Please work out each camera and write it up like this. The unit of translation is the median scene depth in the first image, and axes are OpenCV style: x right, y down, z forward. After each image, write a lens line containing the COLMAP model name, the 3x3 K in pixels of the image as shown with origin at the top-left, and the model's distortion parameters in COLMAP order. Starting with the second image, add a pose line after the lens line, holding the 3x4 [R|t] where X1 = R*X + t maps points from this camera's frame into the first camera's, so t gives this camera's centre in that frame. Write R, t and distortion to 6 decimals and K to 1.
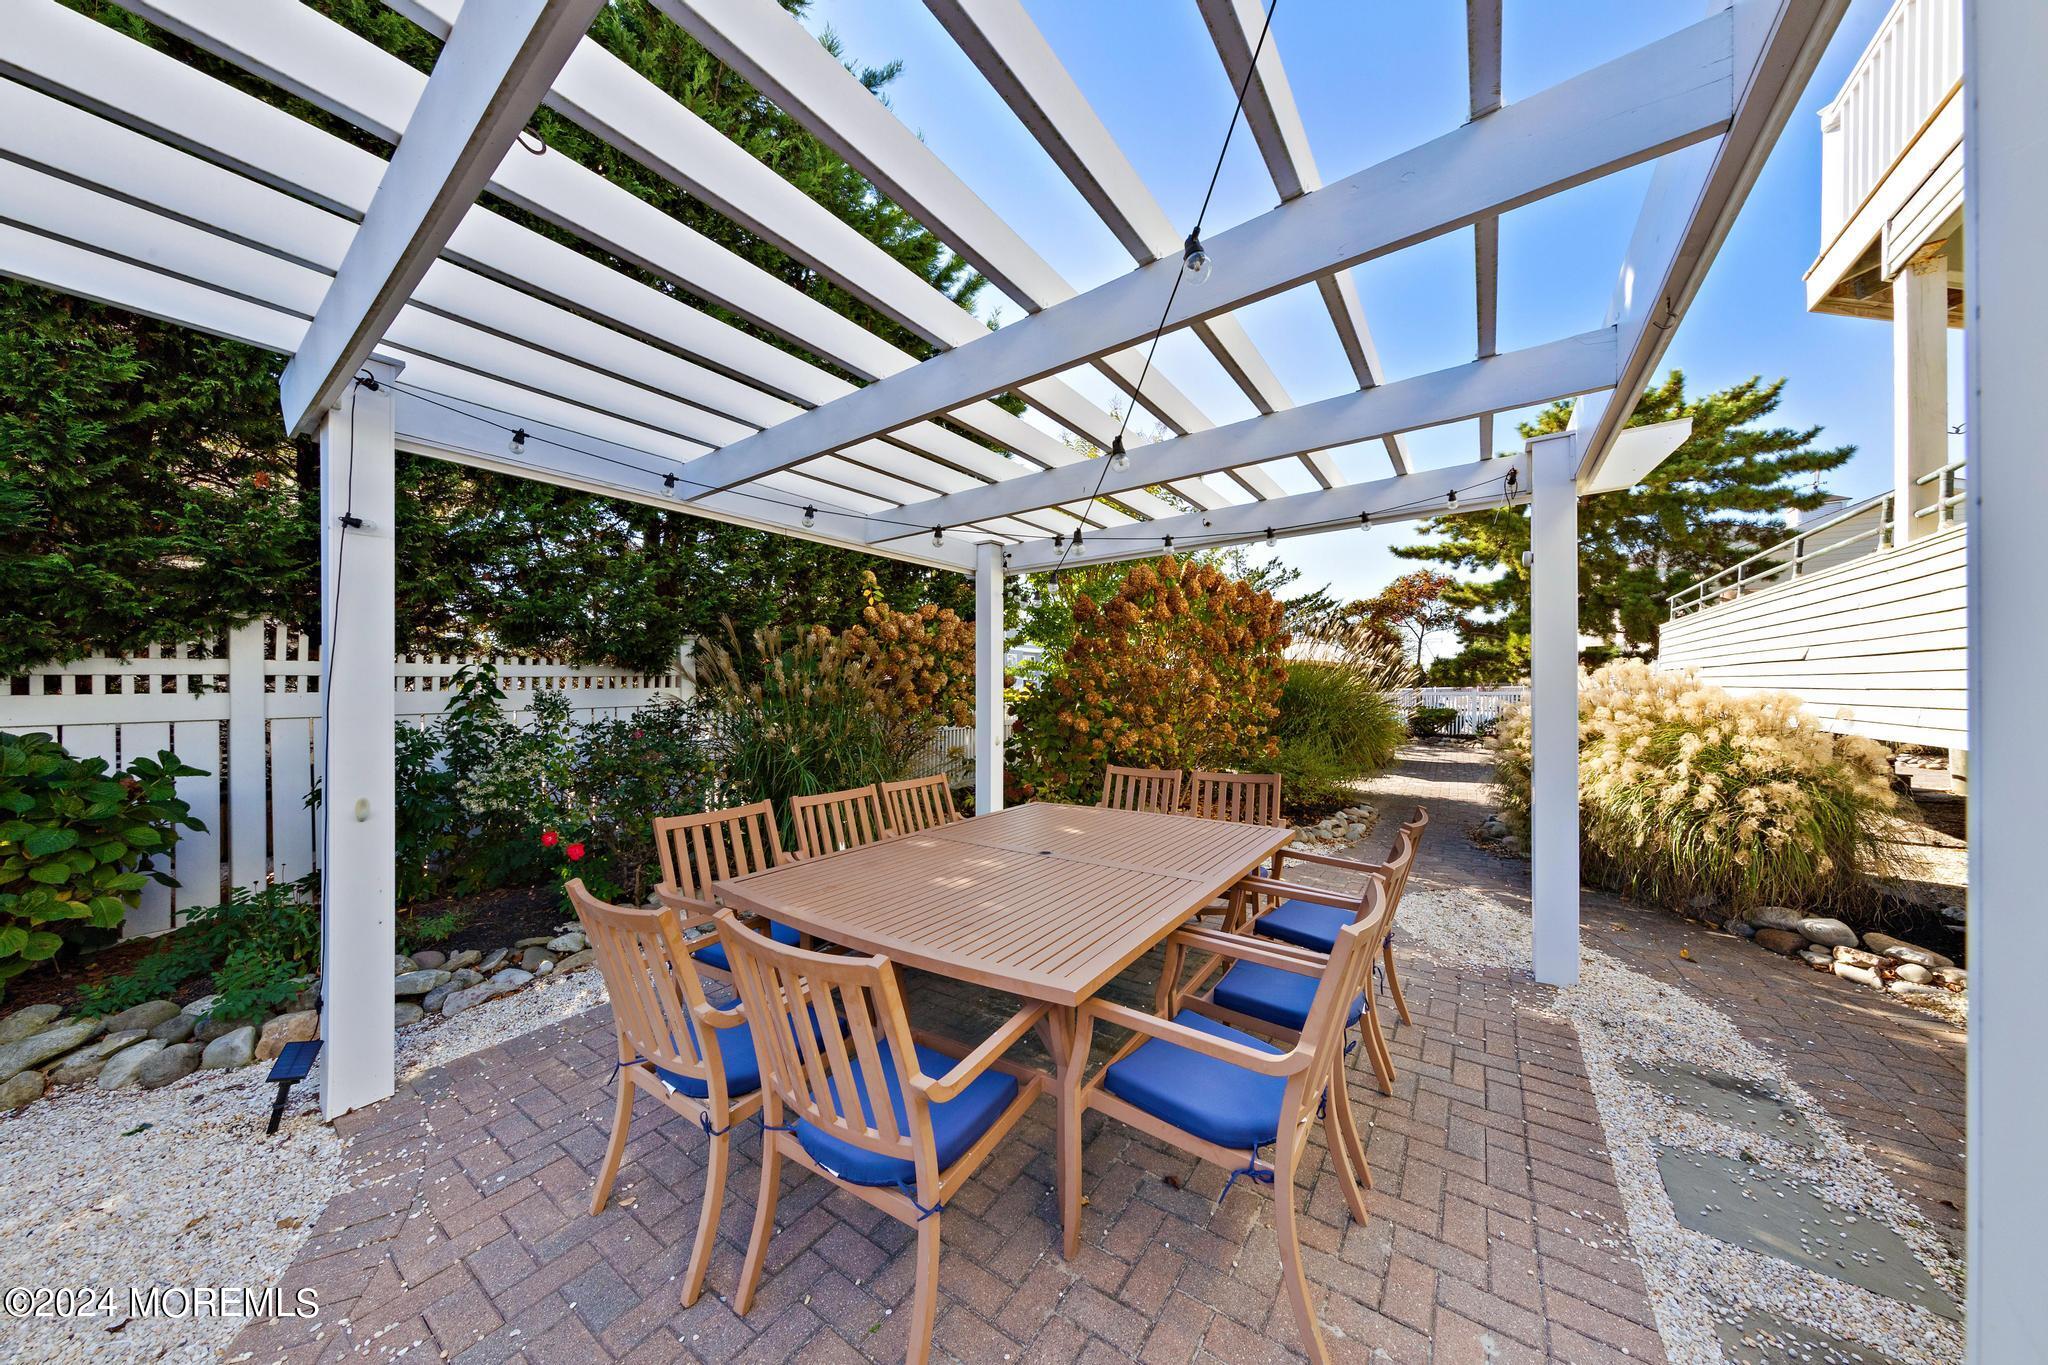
lens RADIAL K [[629.1, 0, 1030.9], [0, 629.1, 688.1], [0, 0, 1]] dist [-0.000371, -0.000029]
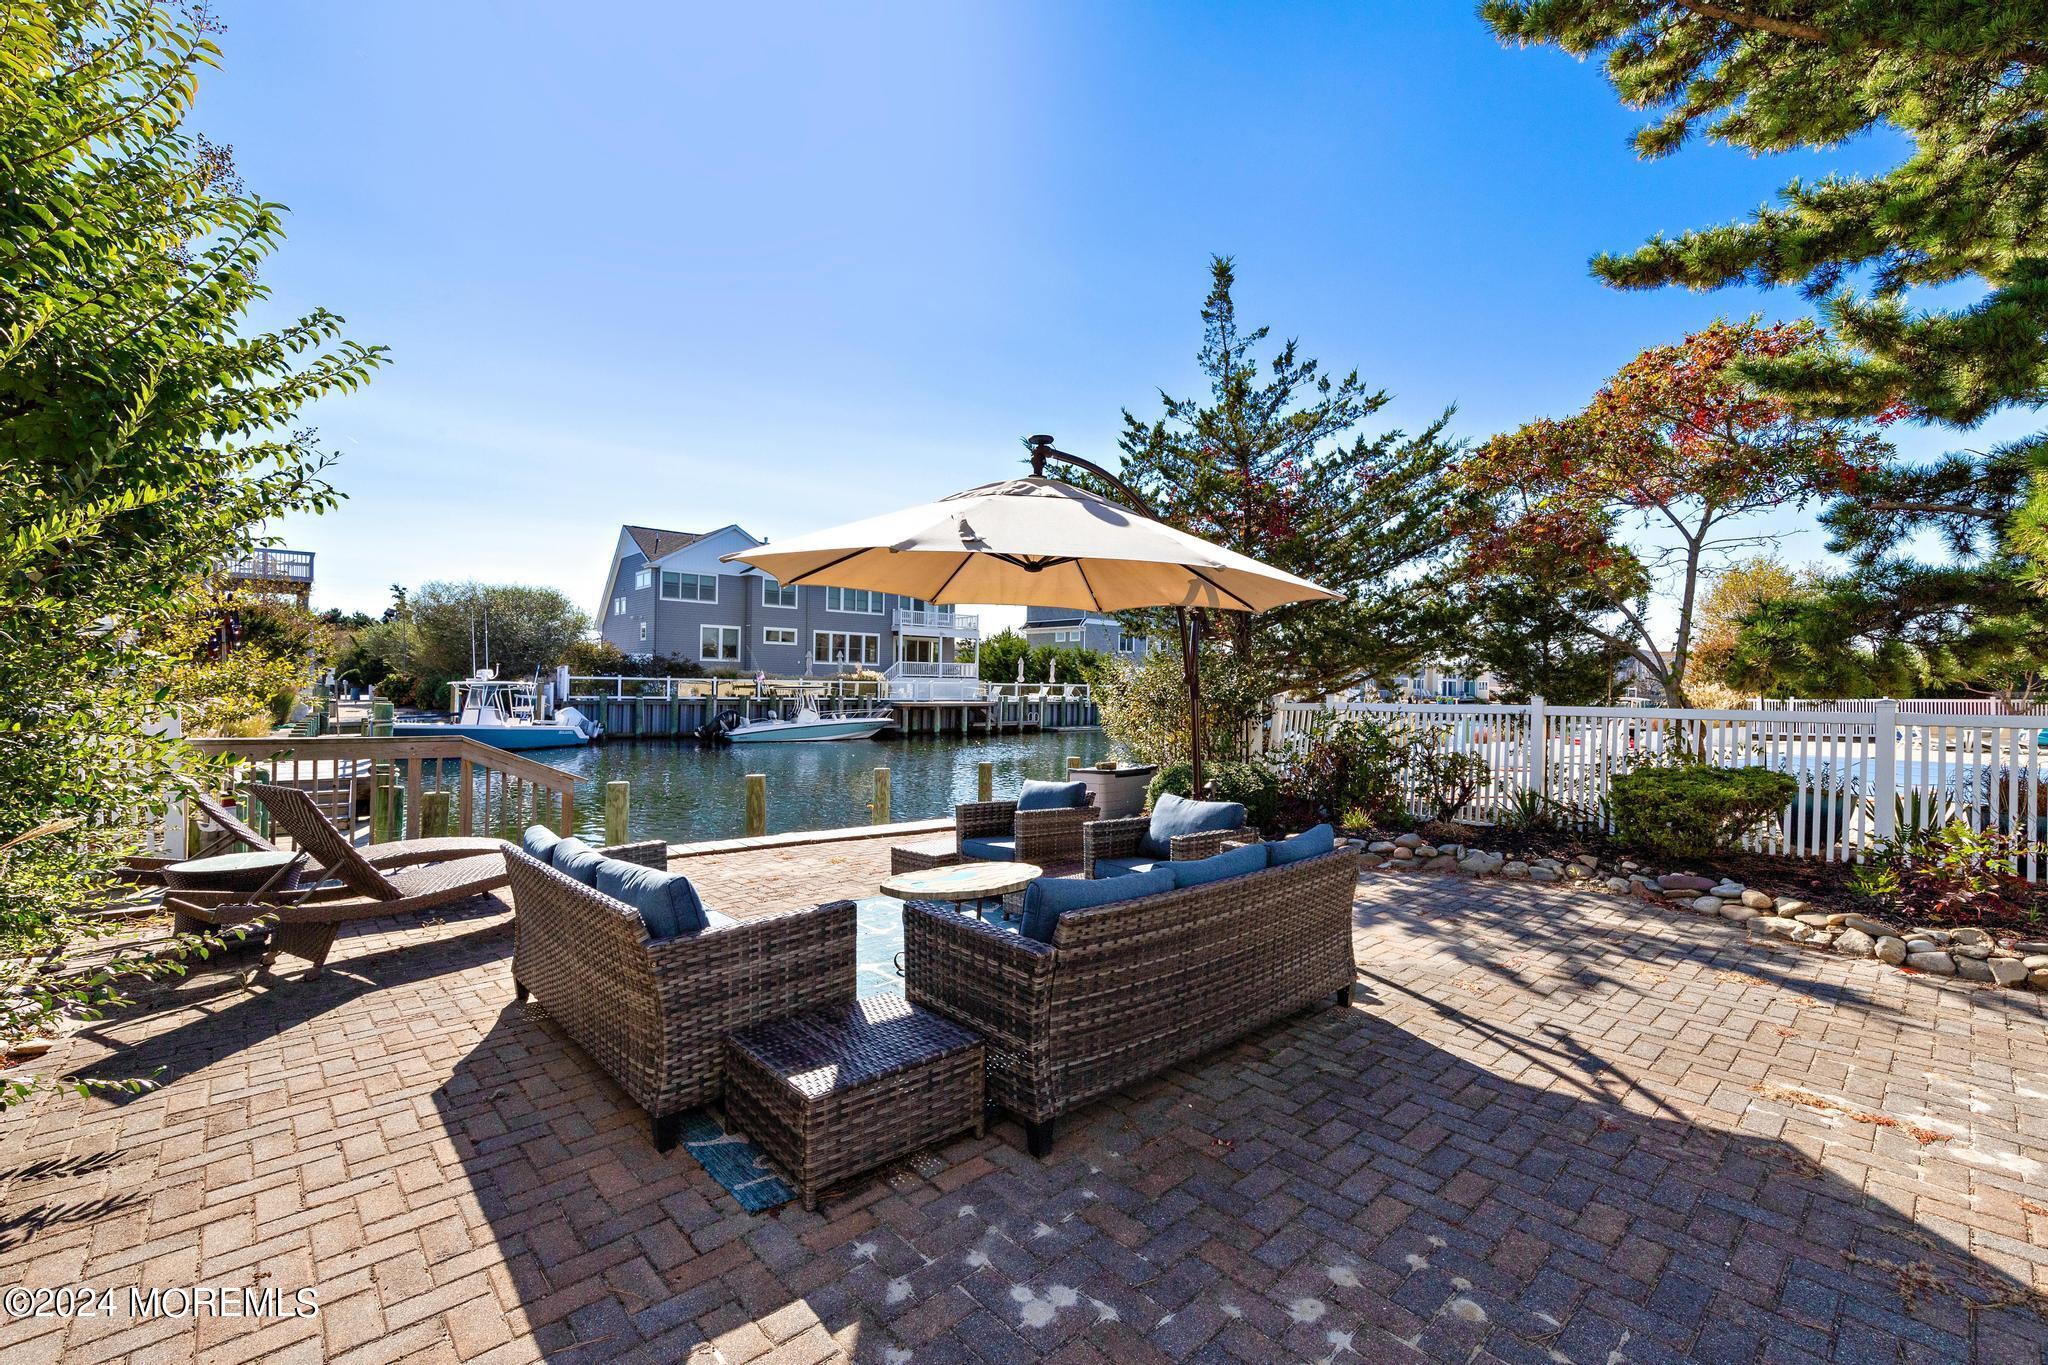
lens RADIAL K [[864.4, 0, 1031.0], [0, 864.4, 679.4], [0, 0, 1]] dist [0.008942, -0.001774]
pose [[0.970889, 0.012929, -0.239183, 0.521624], [-0.015337, 0.999849, -0.008209, -0.001062], [0.239040, 0.011638, 0.970940, 0.650400]]
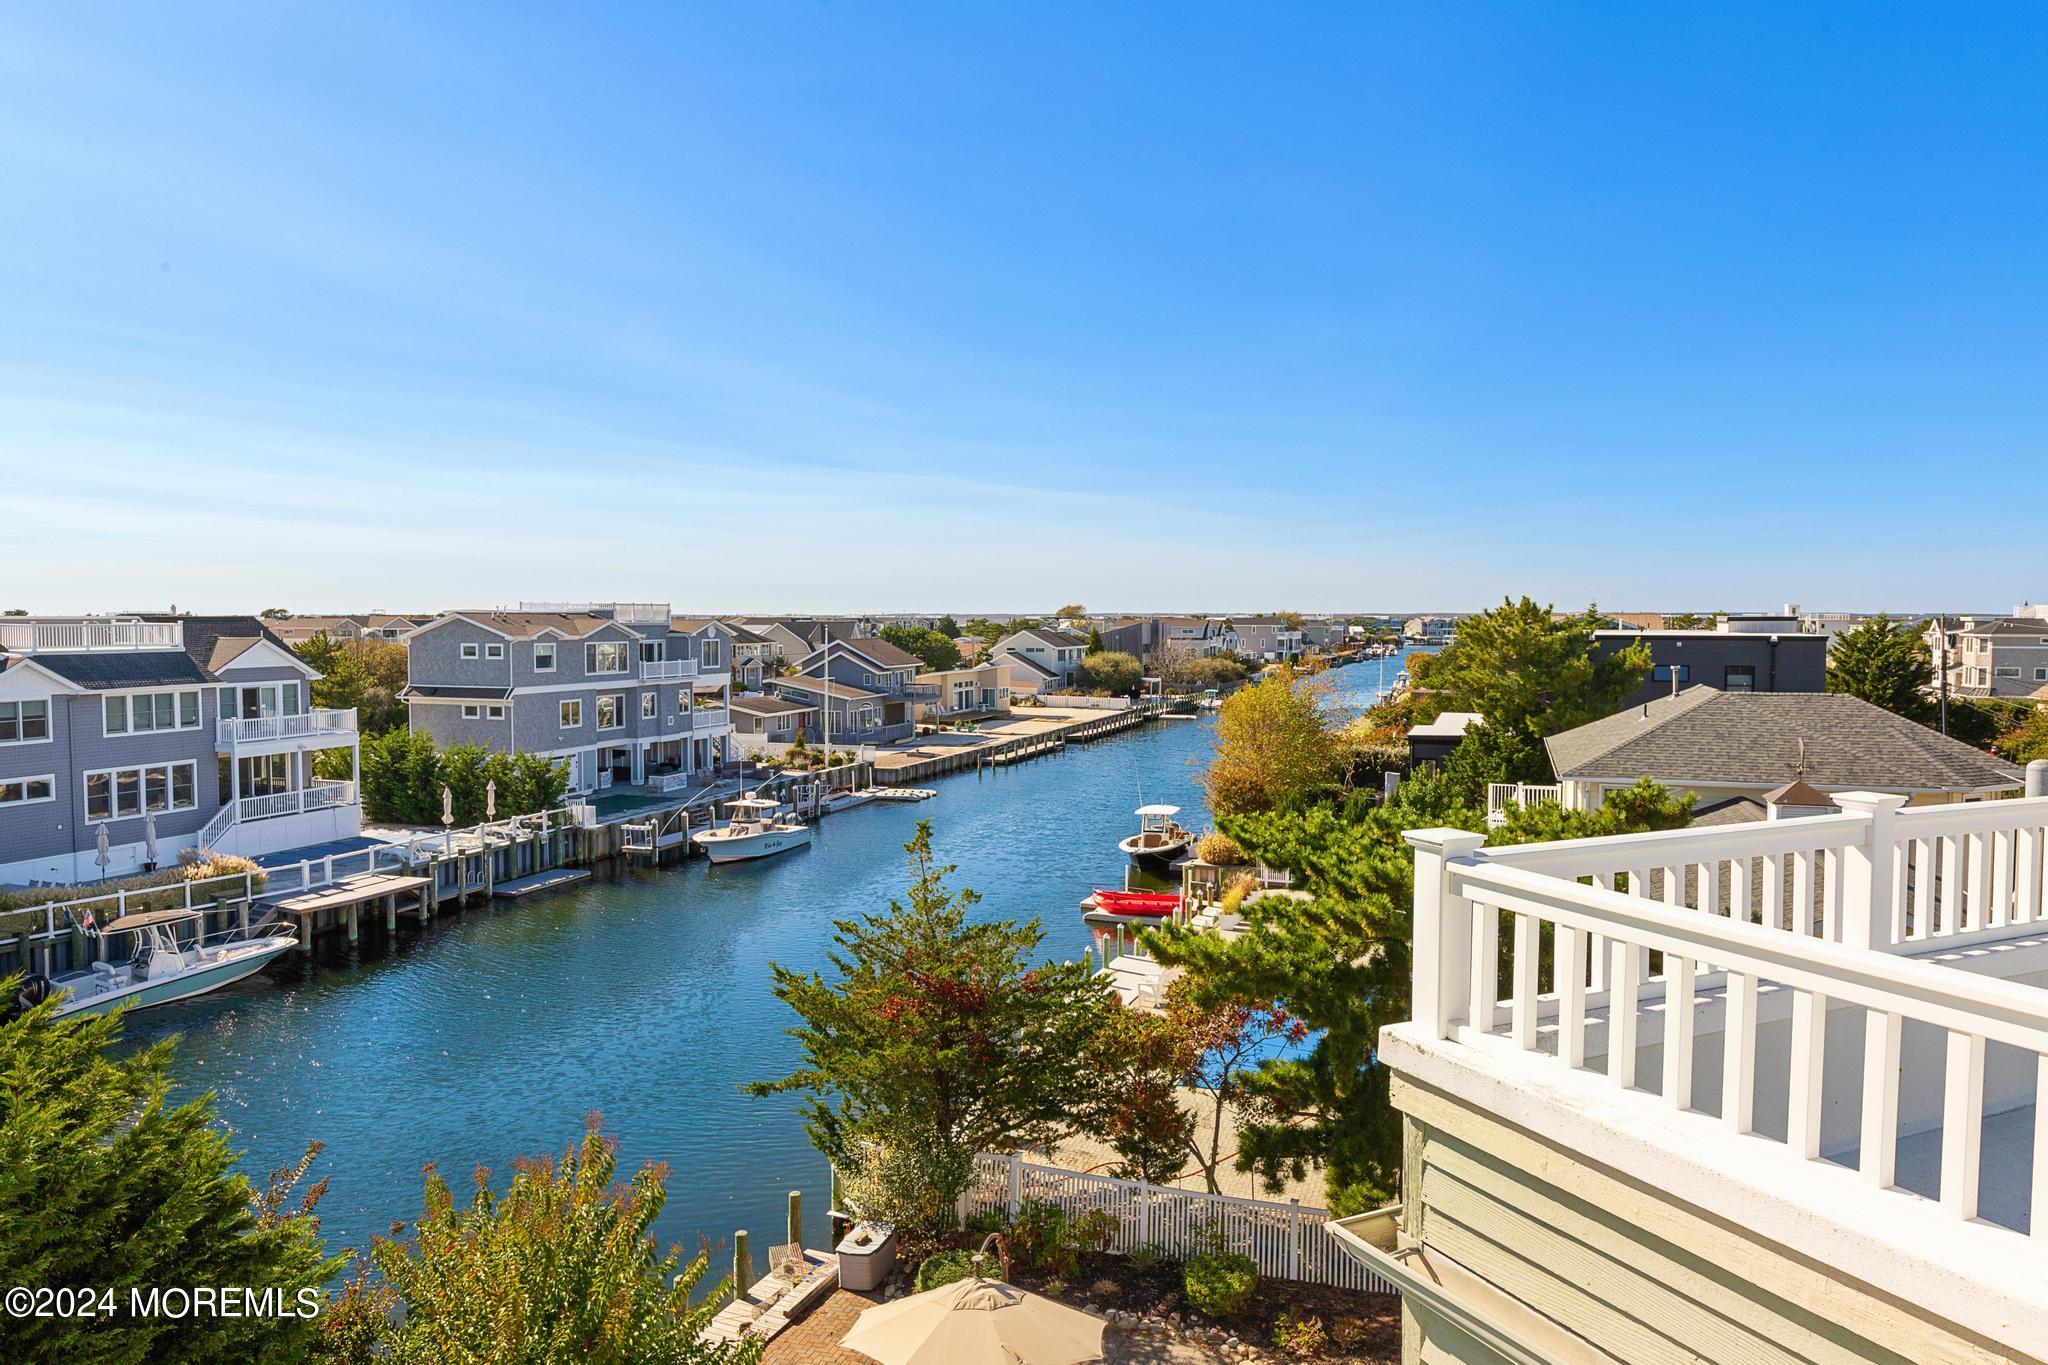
lens RADIAL K [[1323.2, 0, 1034.0], [0, 1323.2, 696.8], [0, 0, 1]] dist [0.001980, 0.000346]
pose [[0.962705, -0.012757, 0.270251, 0.182502], [0.000480, 0.998967, 0.045446, -0.644120], [-0.270551, -0.043621, 0.961717, -0.110543]]
